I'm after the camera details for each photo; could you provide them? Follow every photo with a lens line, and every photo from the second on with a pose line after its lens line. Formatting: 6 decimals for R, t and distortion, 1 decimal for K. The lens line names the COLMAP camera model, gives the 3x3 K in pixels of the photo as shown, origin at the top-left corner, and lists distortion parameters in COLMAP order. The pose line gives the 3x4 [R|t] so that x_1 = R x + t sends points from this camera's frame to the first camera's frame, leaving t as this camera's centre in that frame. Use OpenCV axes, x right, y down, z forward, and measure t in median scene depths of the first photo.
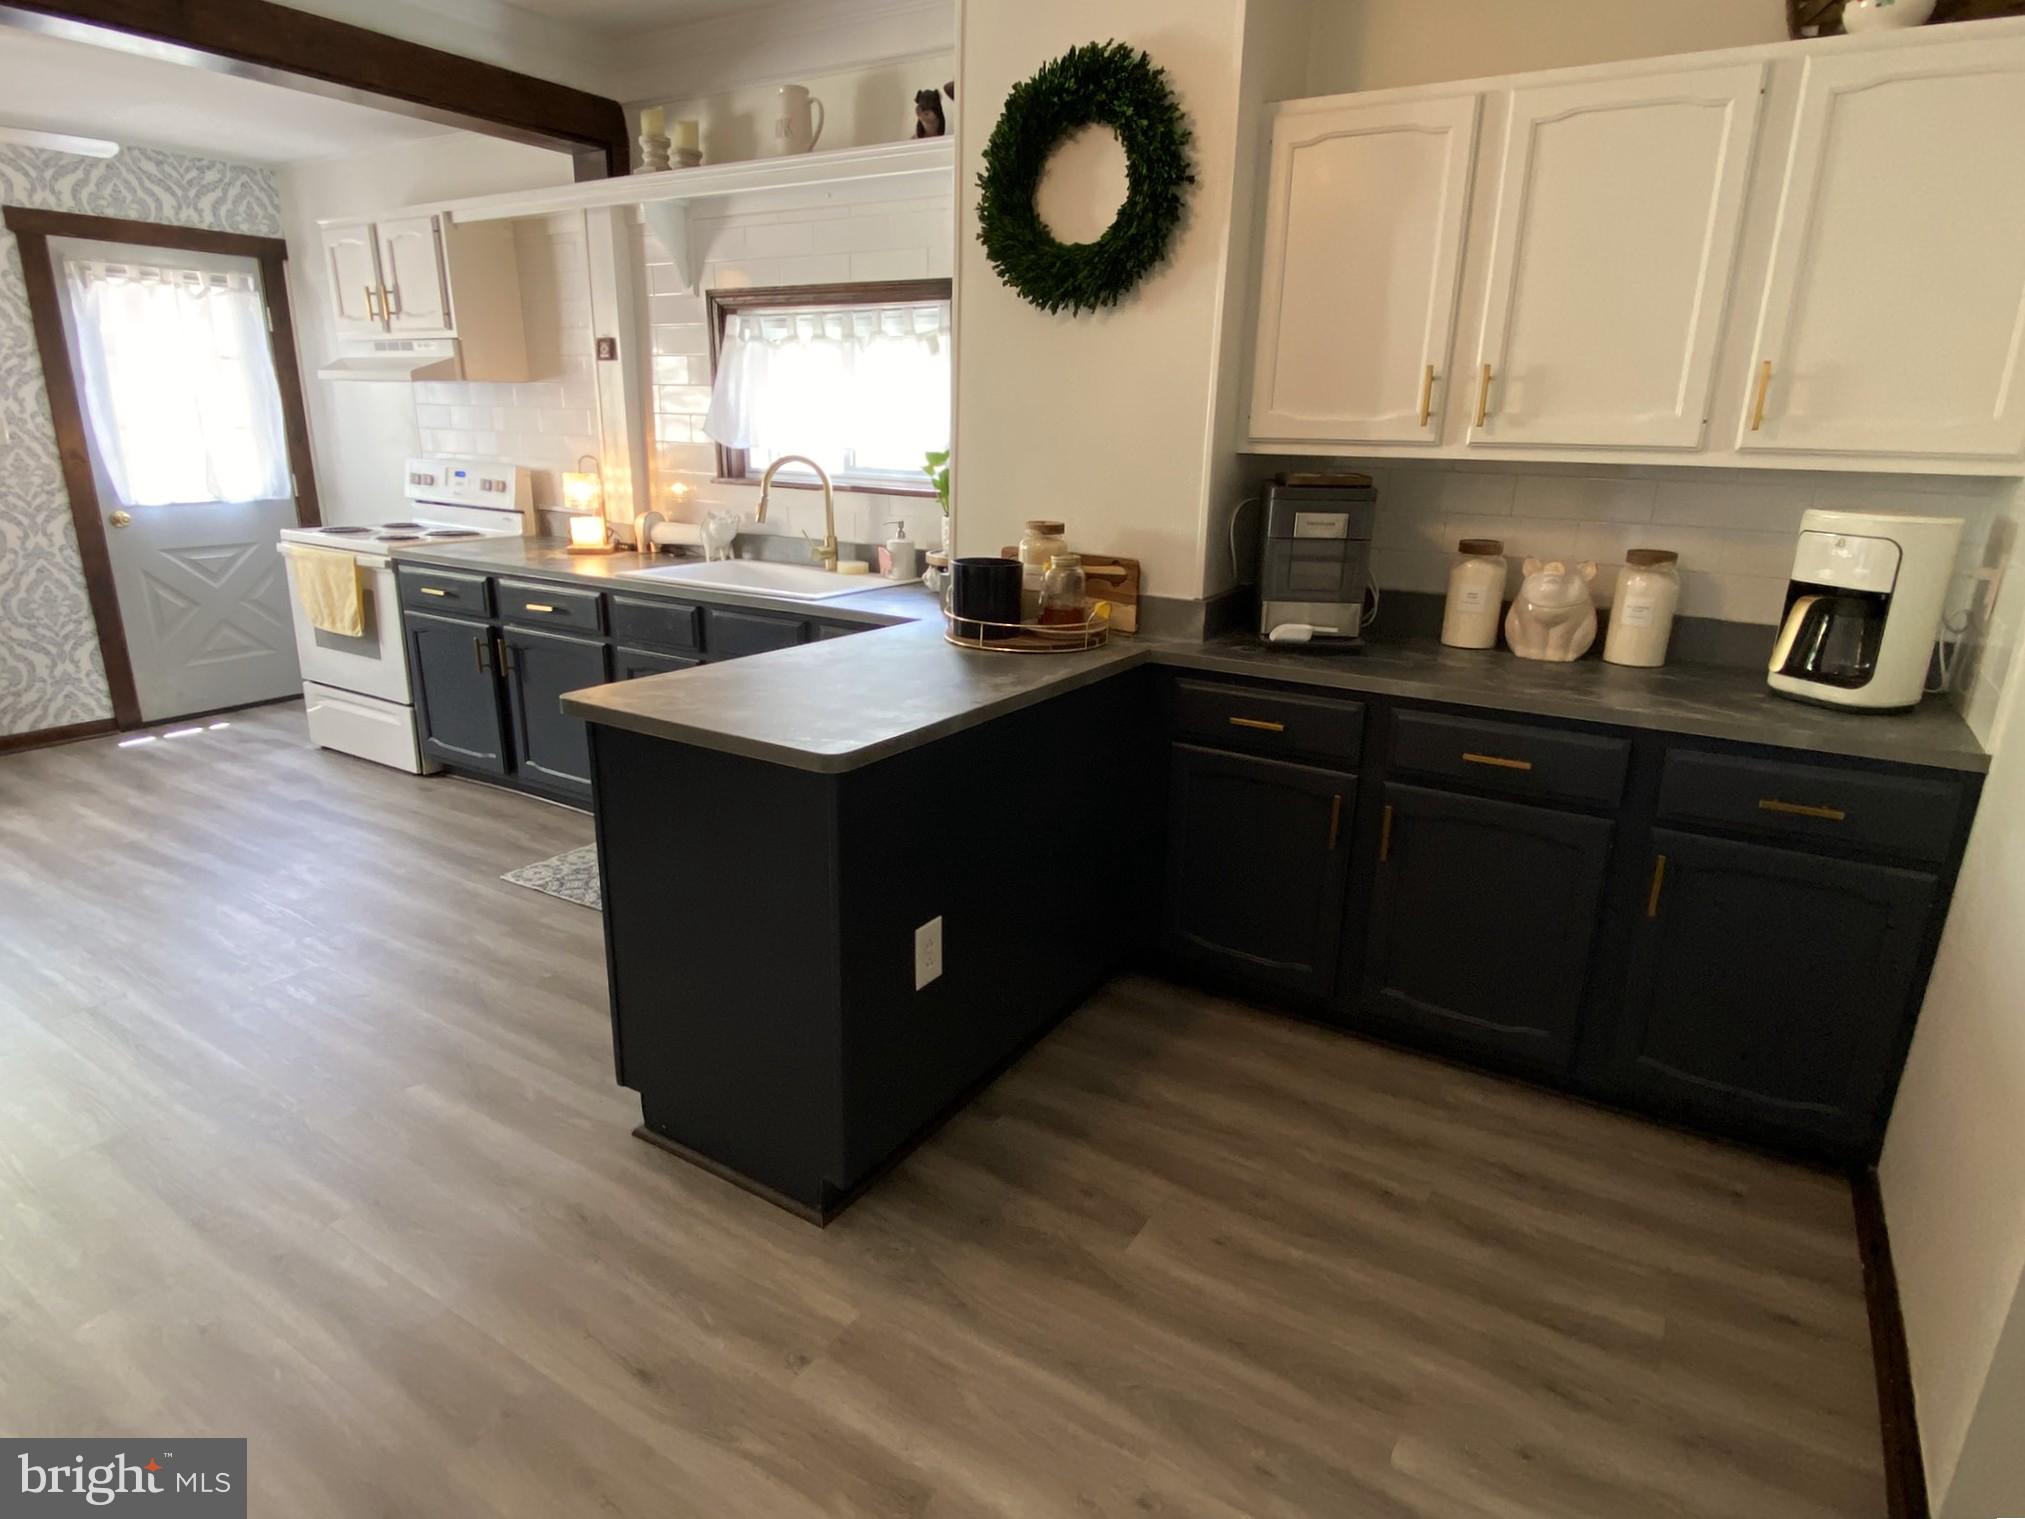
lens RADIAL K [[1073.8, 0, 1012.5], [0, 1073.8, 759.5], [0, 0, 1]] dist [0.047496, -0.063269]
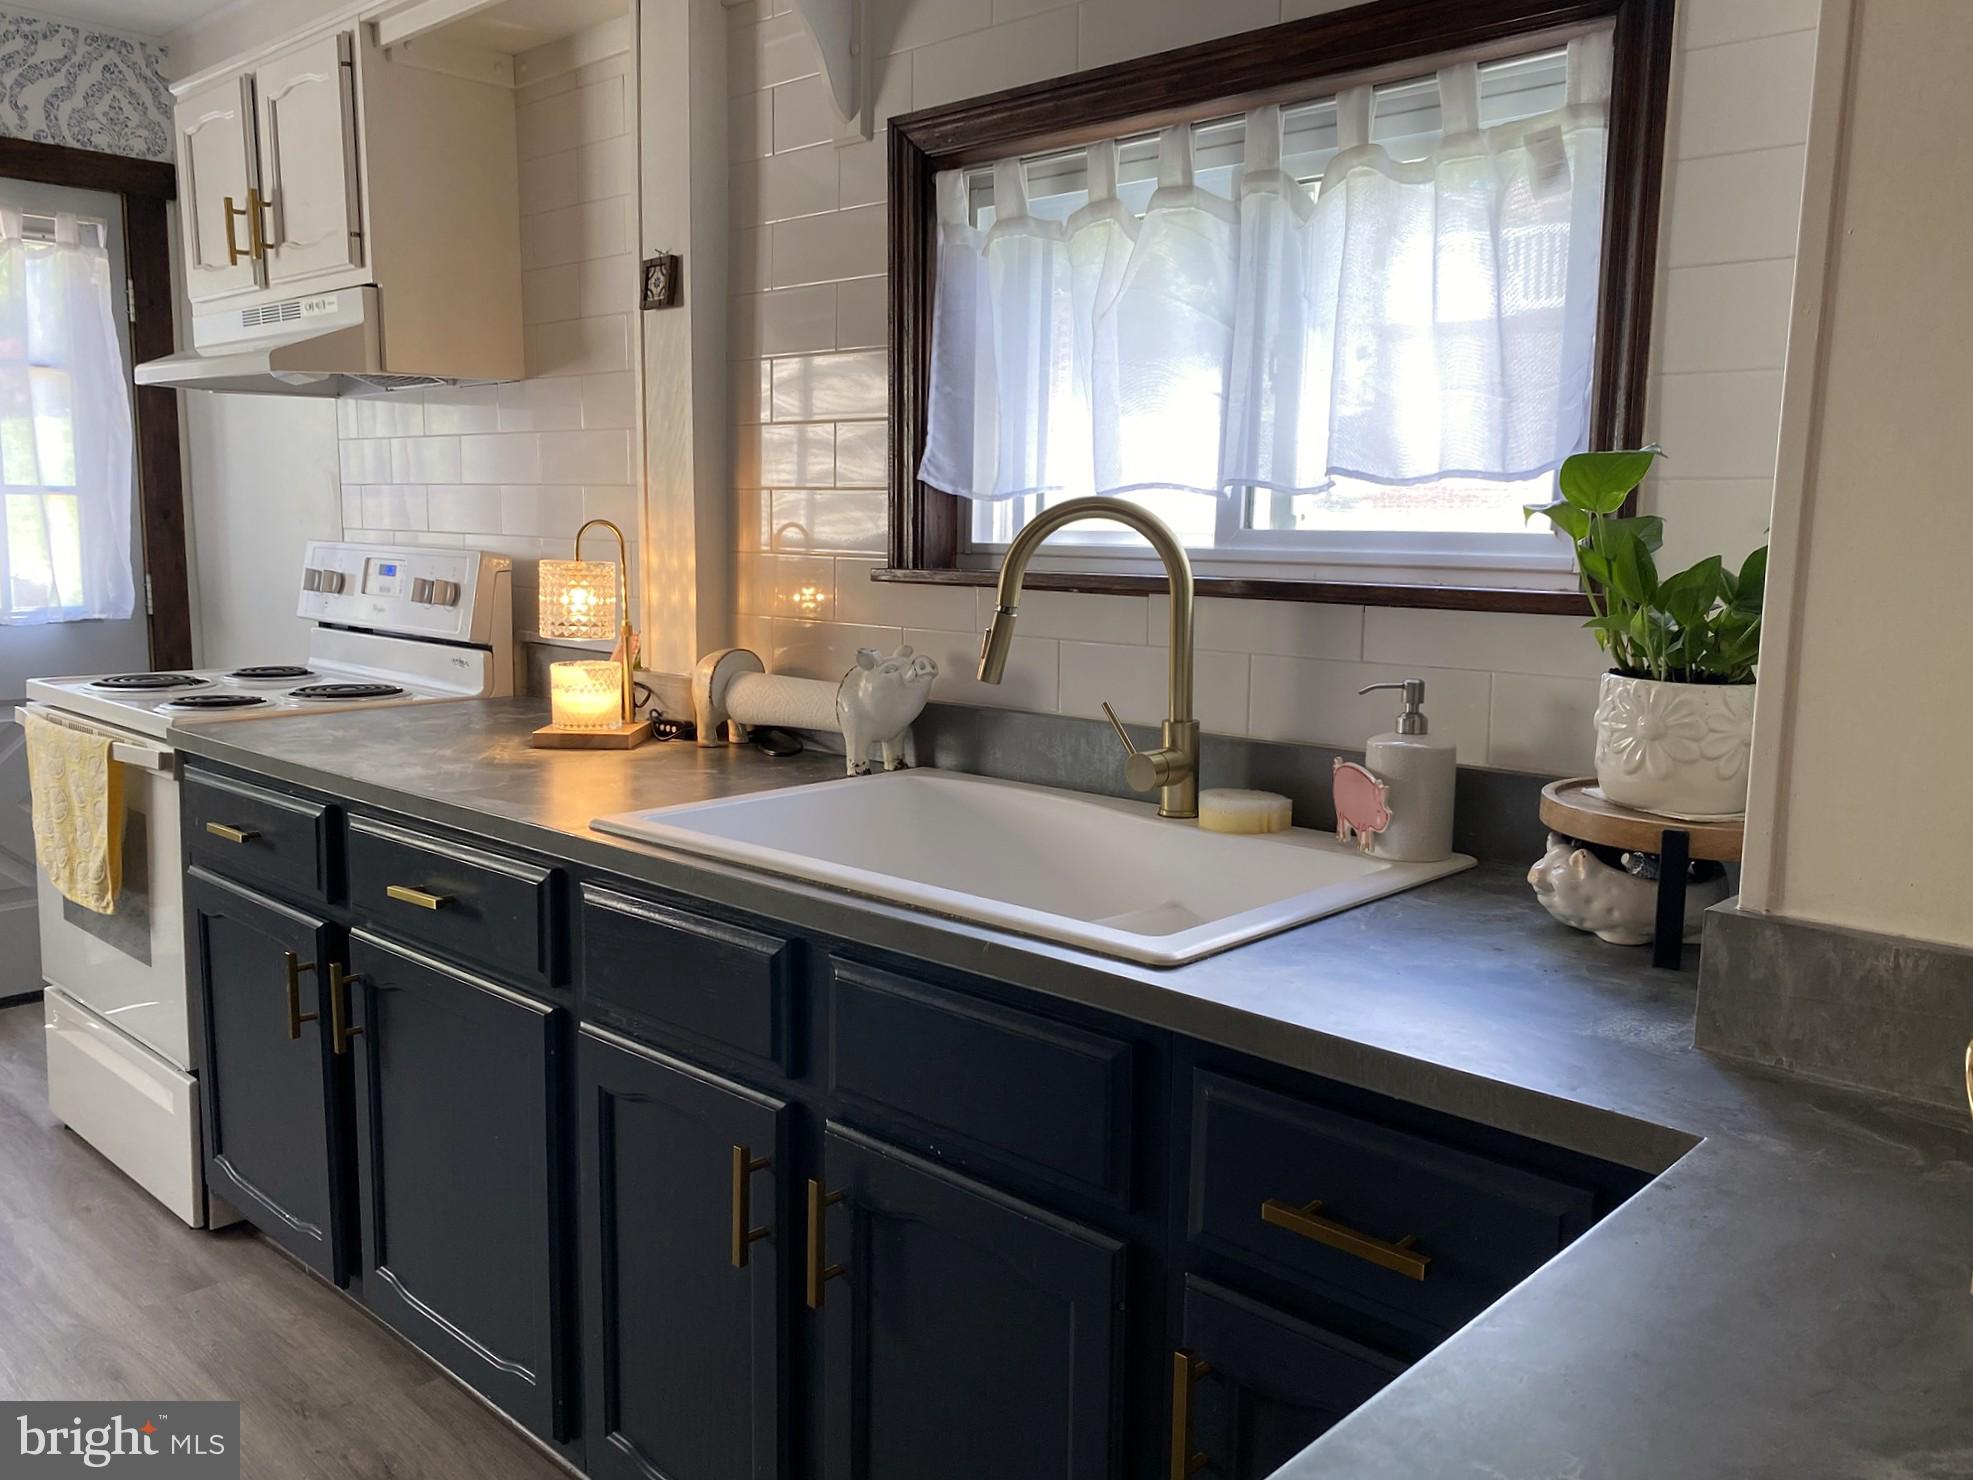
lens RADIAL K [[1551.8, 0, 986.5], [0, 1551.8, 740.0], [0, 0, 1]] dist [0.001988, 0.000111]
pose [[0.978113, 0.019070, -0.207199, -0.115060], [-0.052181, 0.986451, -0.155536, -0.108259], [0.201426, 0.162944, 0.965856, 0.453412]]
